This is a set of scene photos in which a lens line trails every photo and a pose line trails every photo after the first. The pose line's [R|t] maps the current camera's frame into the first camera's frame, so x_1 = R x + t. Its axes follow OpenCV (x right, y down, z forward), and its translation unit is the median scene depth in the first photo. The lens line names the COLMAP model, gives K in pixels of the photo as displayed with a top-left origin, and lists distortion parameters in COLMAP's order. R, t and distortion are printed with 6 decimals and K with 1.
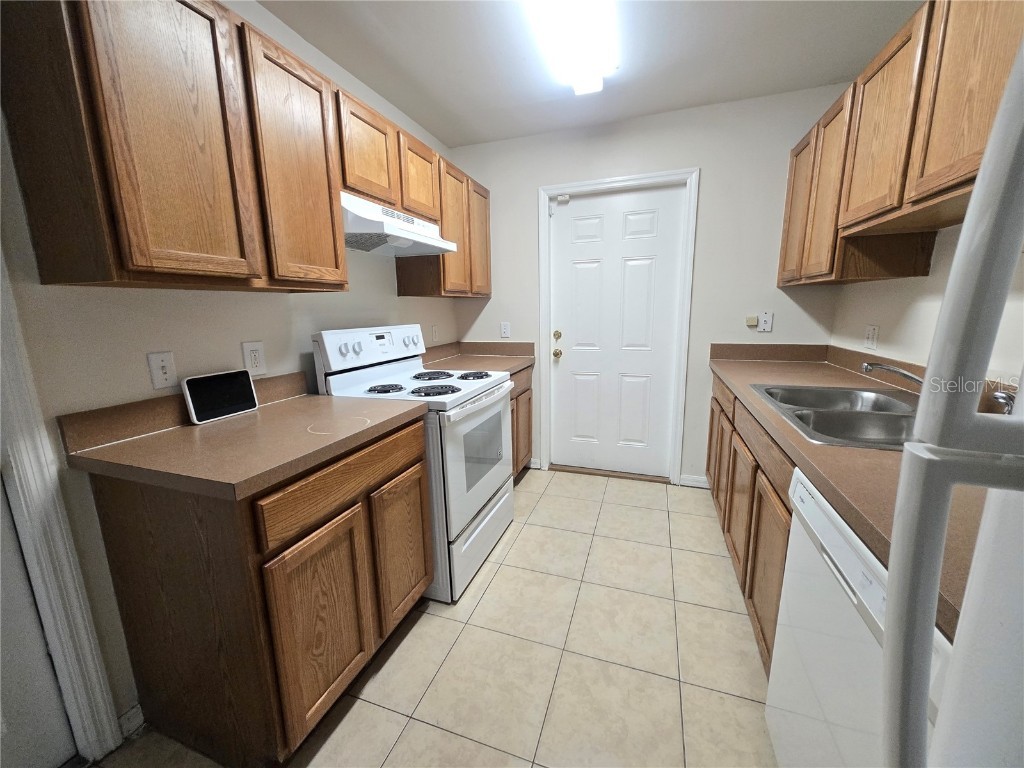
lens RADIAL K [[399.5, 0, 510.2], [0, 399.5, 385.0], [0, 0, 1]] dist [0.002740, -0.000245]
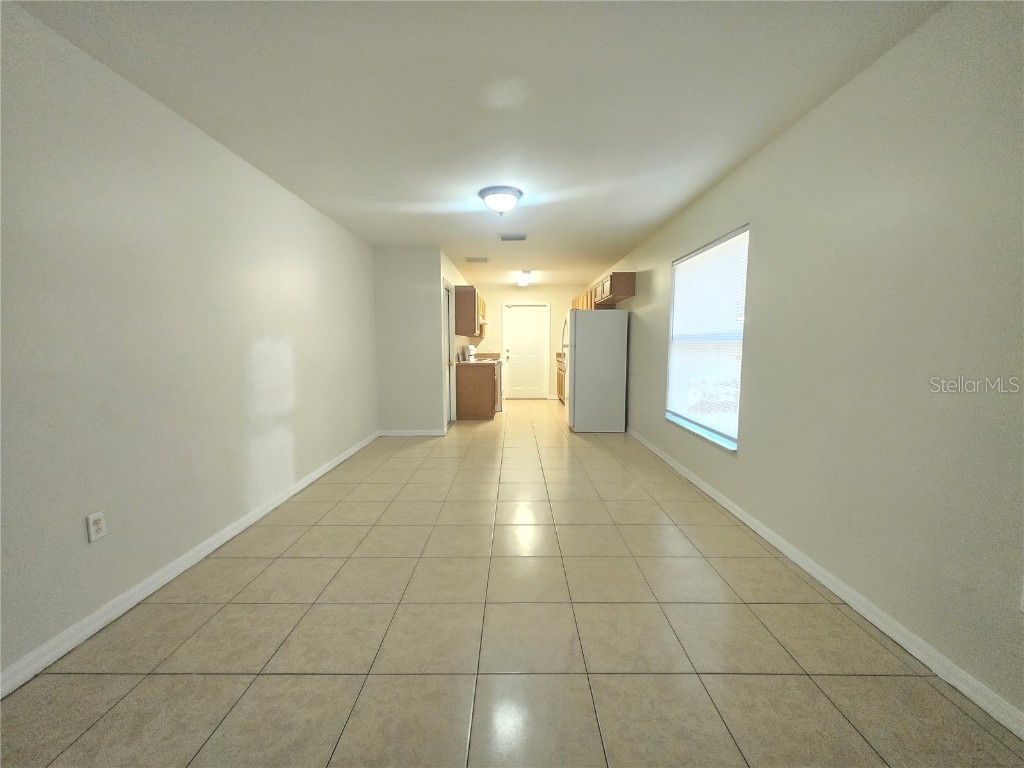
lens RADIAL K [[399.5, 0, 510.2], [0, 399.5, 385.0], [0, 0, 1]] dist [0.002740, -0.000245]
pose [[0.947053, -0.015436, 0.320706, -1.452143], [0.044489, 0.995517, -0.083462, 0.663524], [-0.317980, 0.093311, 0.943495, -3.109218]]
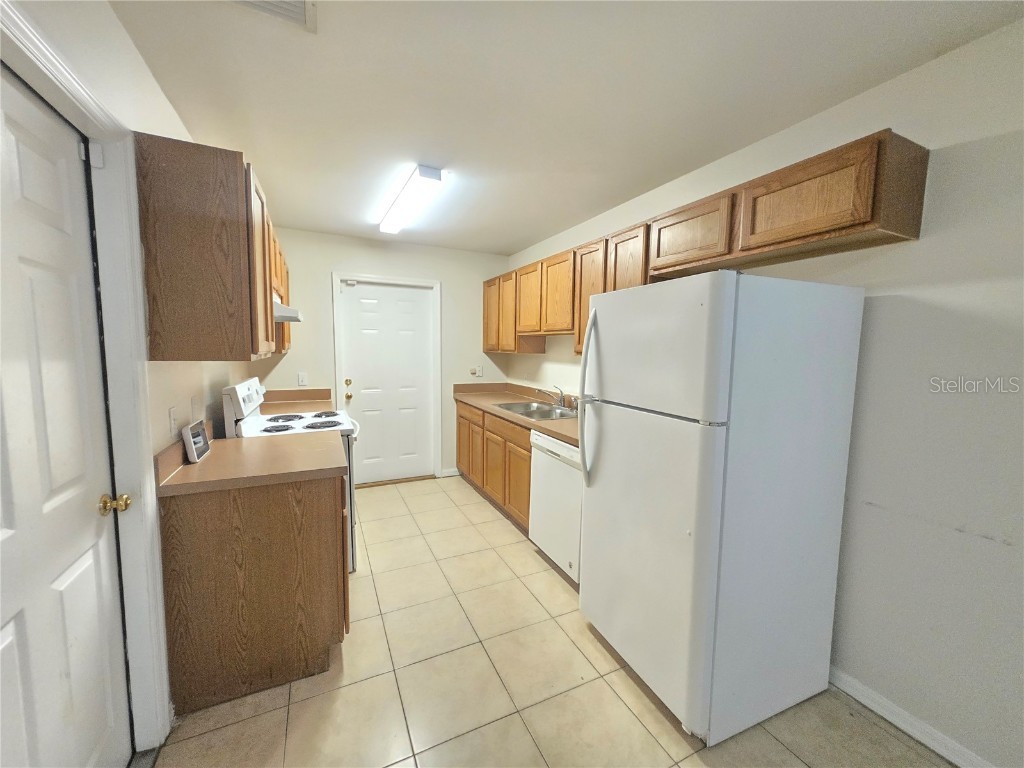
lens RADIAL K [[399.5, 0, 510.2], [0, 399.5, 385.0], [0, 0, 1]] dist [0.002740, -0.000245]
pose [[0.707647, -0.037535, 0.705568, -0.776471], [0.108739, 0.992477, -0.056261, 0.027120], [-0.698148, 0.116536, 0.706405, -0.508308]]
